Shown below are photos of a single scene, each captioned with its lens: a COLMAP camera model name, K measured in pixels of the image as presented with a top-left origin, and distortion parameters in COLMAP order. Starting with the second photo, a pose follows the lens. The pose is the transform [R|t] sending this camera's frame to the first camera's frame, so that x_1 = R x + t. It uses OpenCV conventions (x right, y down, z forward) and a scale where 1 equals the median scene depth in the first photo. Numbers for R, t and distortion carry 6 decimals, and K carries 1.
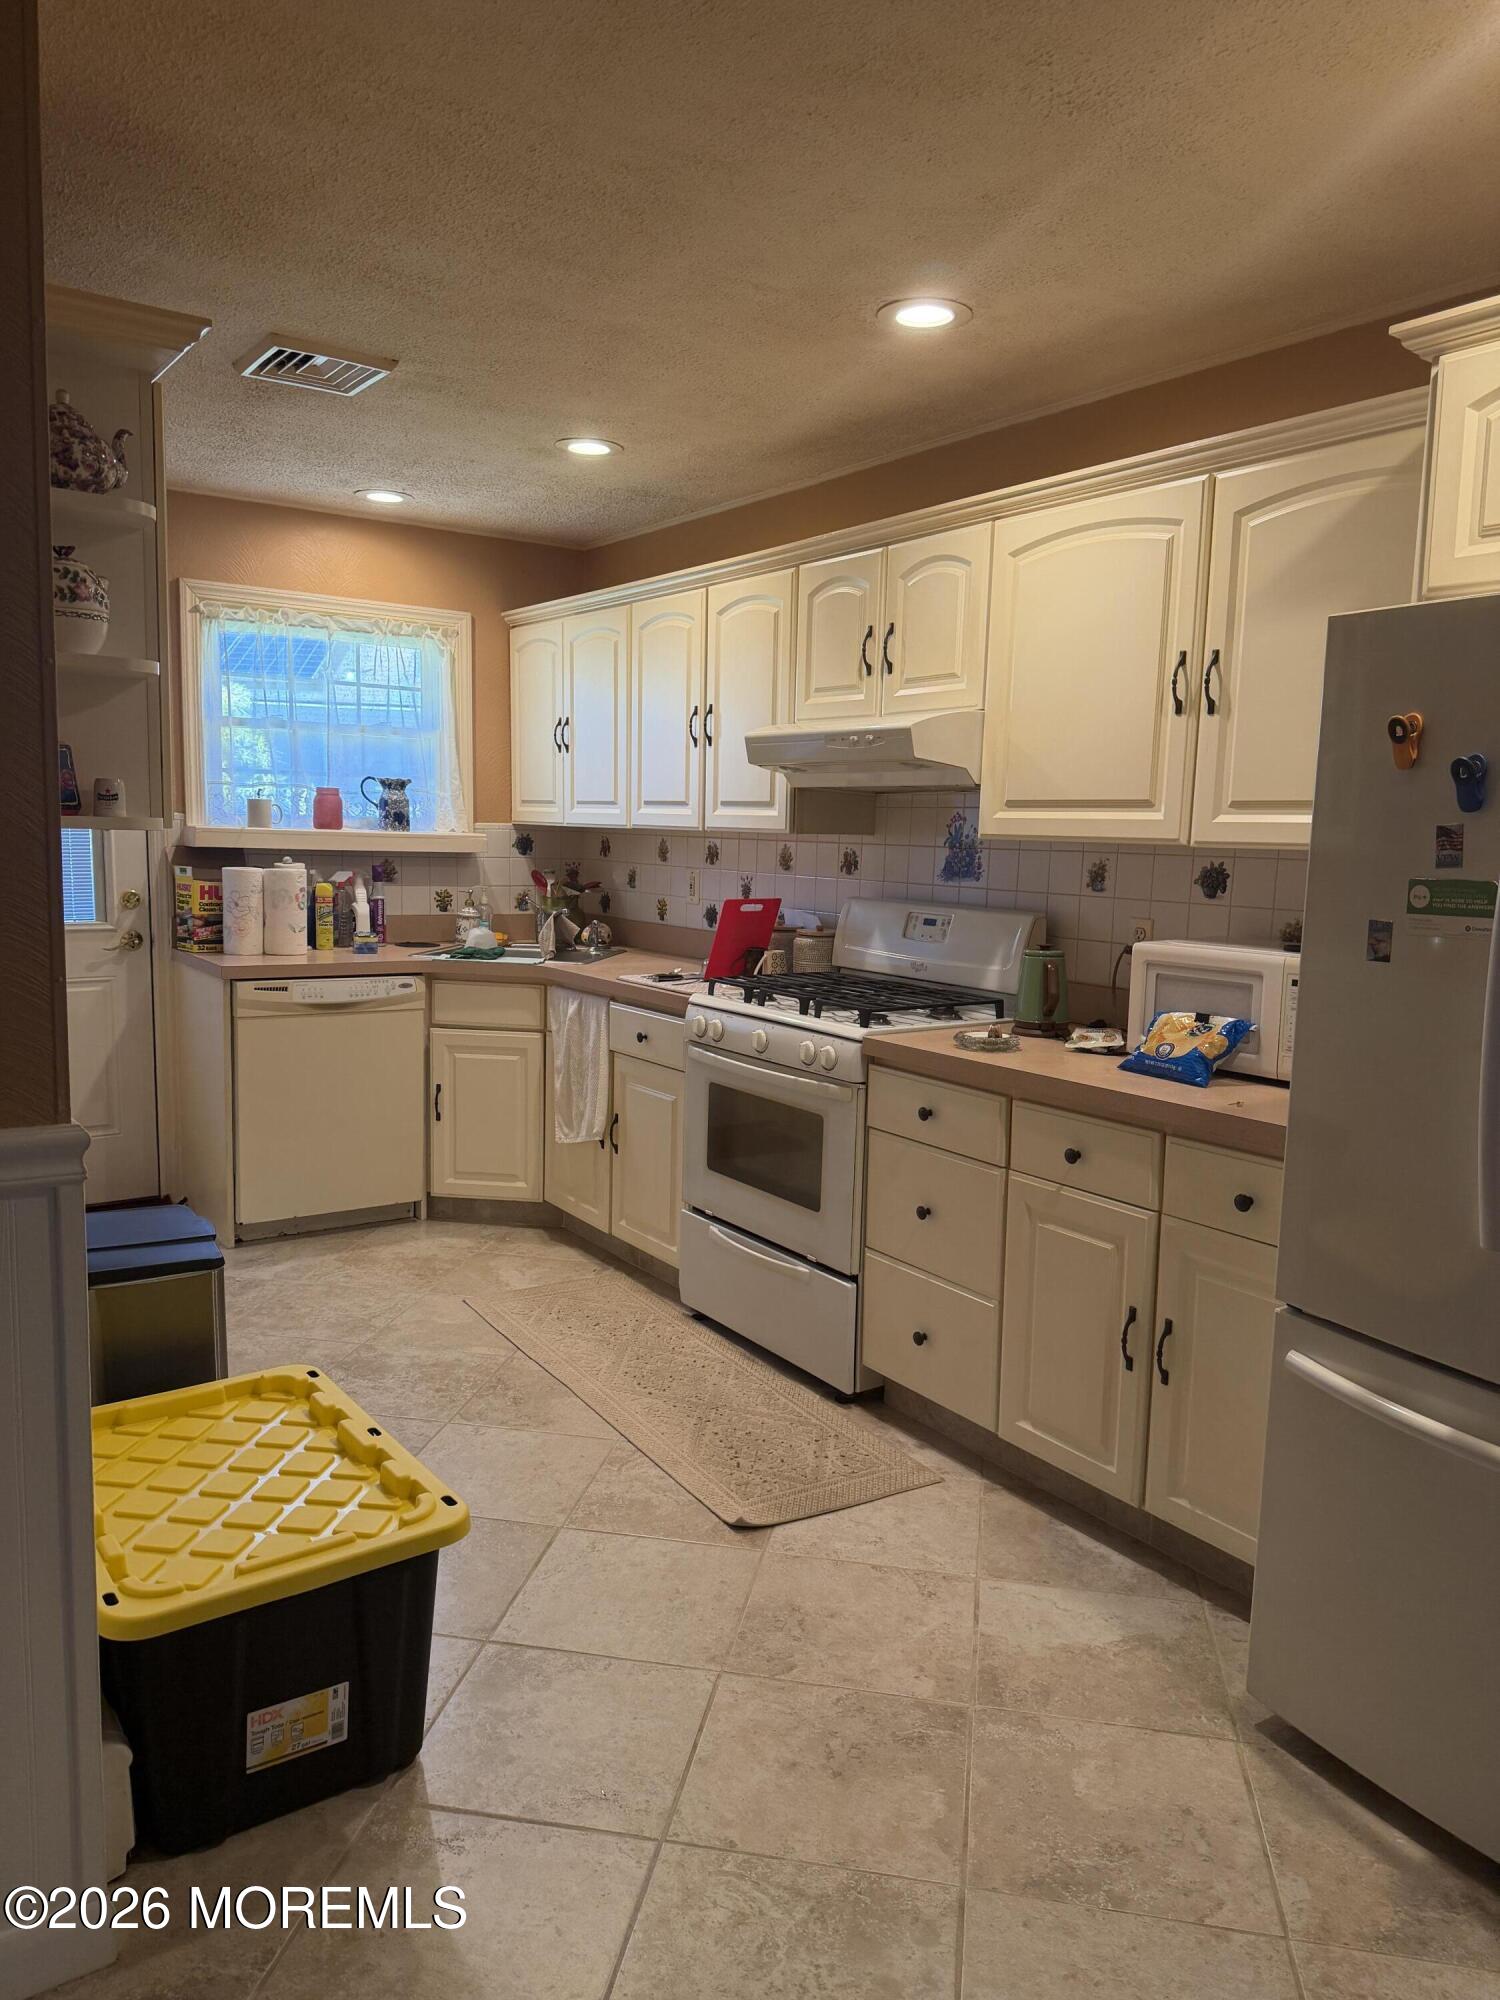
lens RADIAL K [[1418.5, 0, 756.0], [0, 1418.5, 997.8], [0, 0, 1]] dist [0.007746, 0.002251]
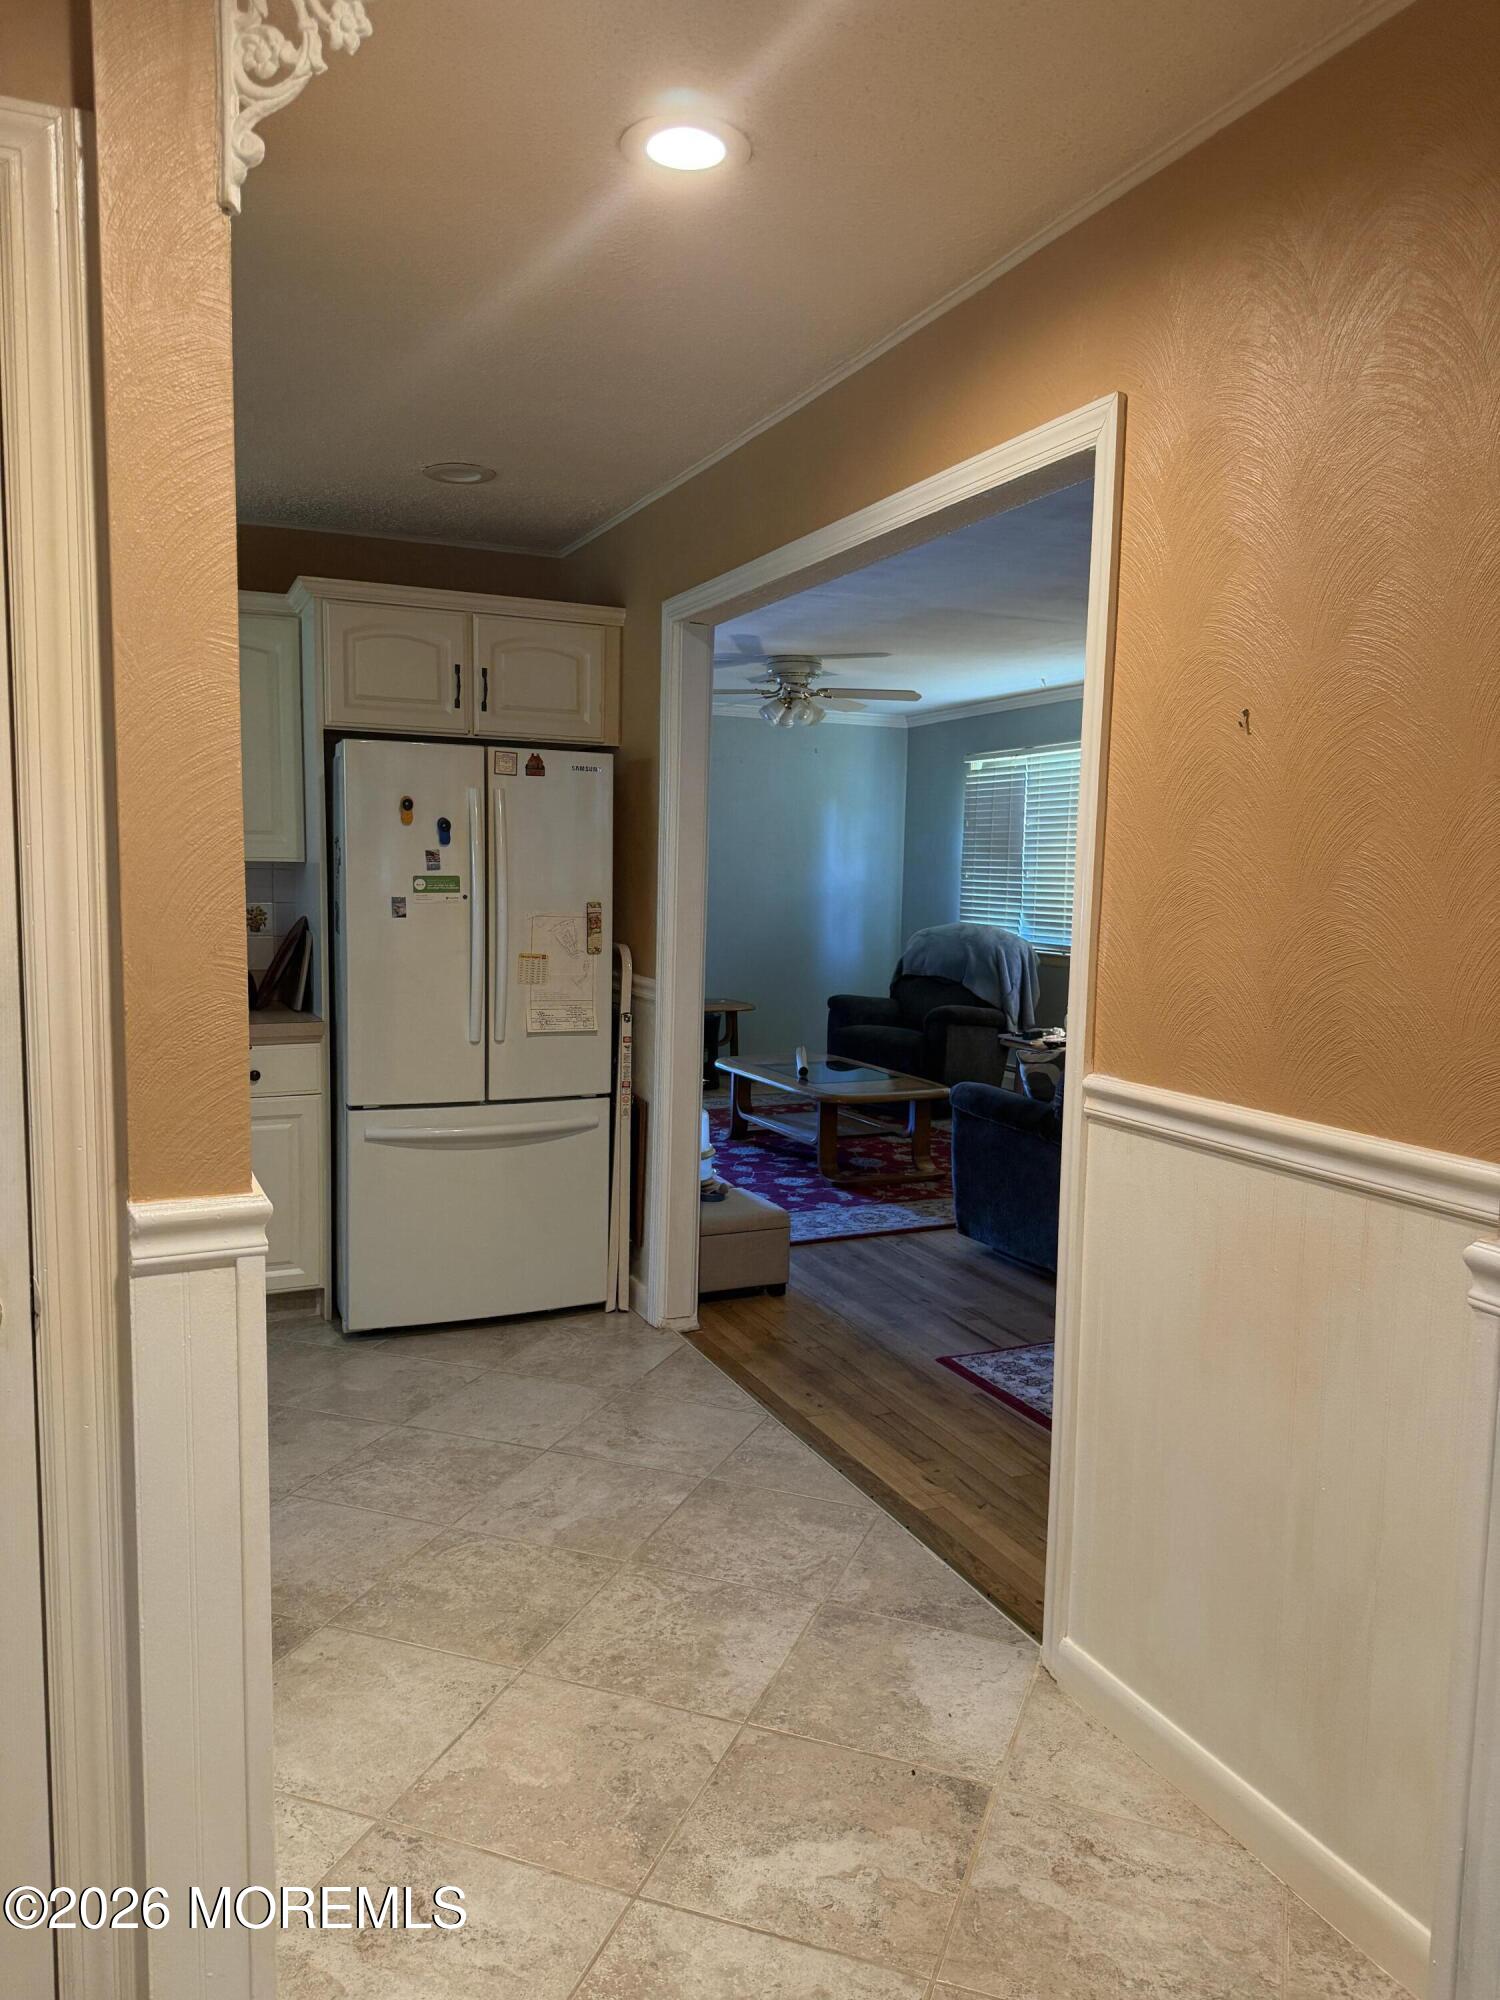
lens RADIAL K [[1418.5, 0, 751.0], [0, 1418.5, 1004.4], [0, 0, 1]] dist [0.007746, 0.002251]
pose [[0.180405, -0.114691, 0.976883, -1.449859], [0.107647, 0.989515, 0.096294, -0.044227], [-0.977684, 0.087787, 0.190859, 0.146208]]
